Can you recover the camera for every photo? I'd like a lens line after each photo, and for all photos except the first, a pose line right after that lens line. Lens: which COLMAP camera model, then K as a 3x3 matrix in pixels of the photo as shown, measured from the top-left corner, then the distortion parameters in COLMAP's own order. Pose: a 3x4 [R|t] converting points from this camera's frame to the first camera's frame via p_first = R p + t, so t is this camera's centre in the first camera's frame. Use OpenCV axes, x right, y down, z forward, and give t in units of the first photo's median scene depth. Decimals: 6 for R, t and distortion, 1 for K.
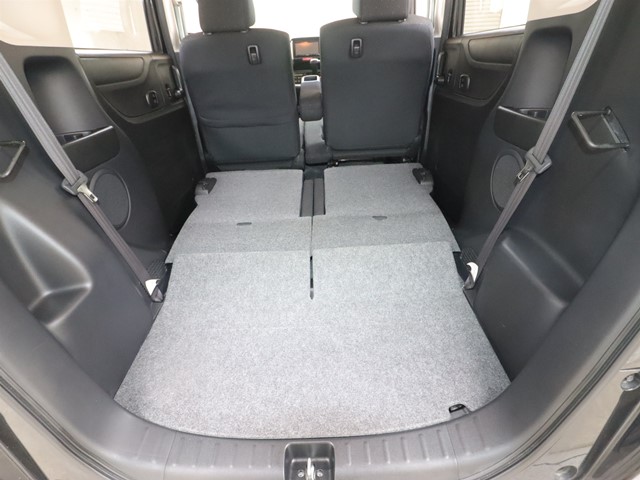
lens RADIAL K [[293.5, 0, 320.6], [0, 293.5, 235.6], [0, 0, 1]] dist [-0.014005, -0.001355]
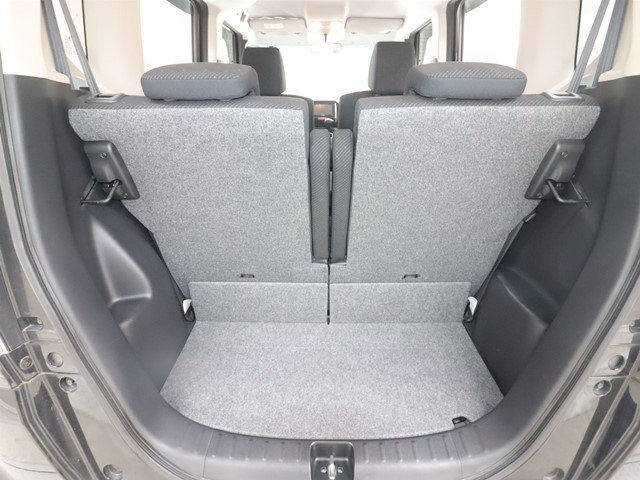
lens RADIAL K [[293.5, 0, 321.8], [0, 293.5, 244.5], [0, 0, 1]] dist [-0.014005, -0.001355]
pose [[0.998923, 0.045811, 0.007412, -0.108778], [-0.044491, 0.990808, -0.127750, 0.081314], [-0.013196, 0.127282, 0.991779, -0.209143]]
